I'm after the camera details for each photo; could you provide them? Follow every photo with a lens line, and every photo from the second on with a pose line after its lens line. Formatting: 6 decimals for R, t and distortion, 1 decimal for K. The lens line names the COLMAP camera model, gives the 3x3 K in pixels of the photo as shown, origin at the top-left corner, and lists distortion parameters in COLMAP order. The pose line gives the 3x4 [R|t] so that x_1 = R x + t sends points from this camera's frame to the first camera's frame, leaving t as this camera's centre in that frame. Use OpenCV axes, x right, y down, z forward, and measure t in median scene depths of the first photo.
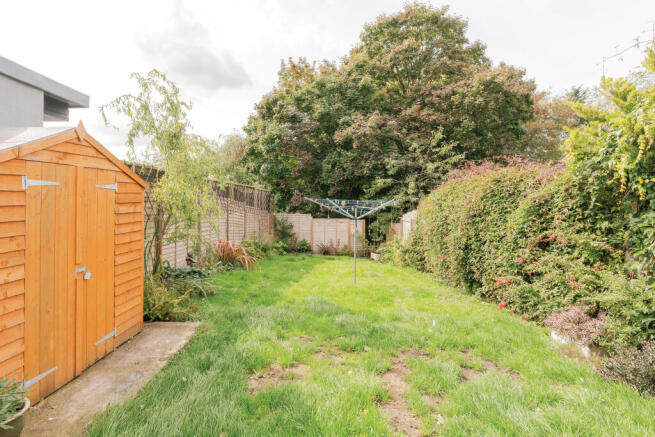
lens RADIAL K [[346.6, 0, 326.8], [0, 346.6, 192.6], [0, 0, 1]] dist [-0.000785, 0.000048]
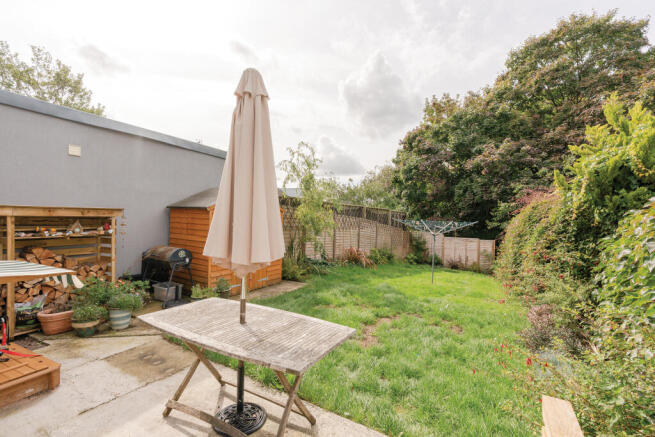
lens RADIAL K [[302.1, 0, 327.5], [0, 302.1, 218.5], [0, 0, 1]] dist [0.000868, 0.001142]
pose [[0.884284, 0.023446, -0.466361, 0.079818], [-0.014716, 0.999642, 0.022353, -0.002934], [0.466718, -0.012904, 0.884312, -0.065797]]
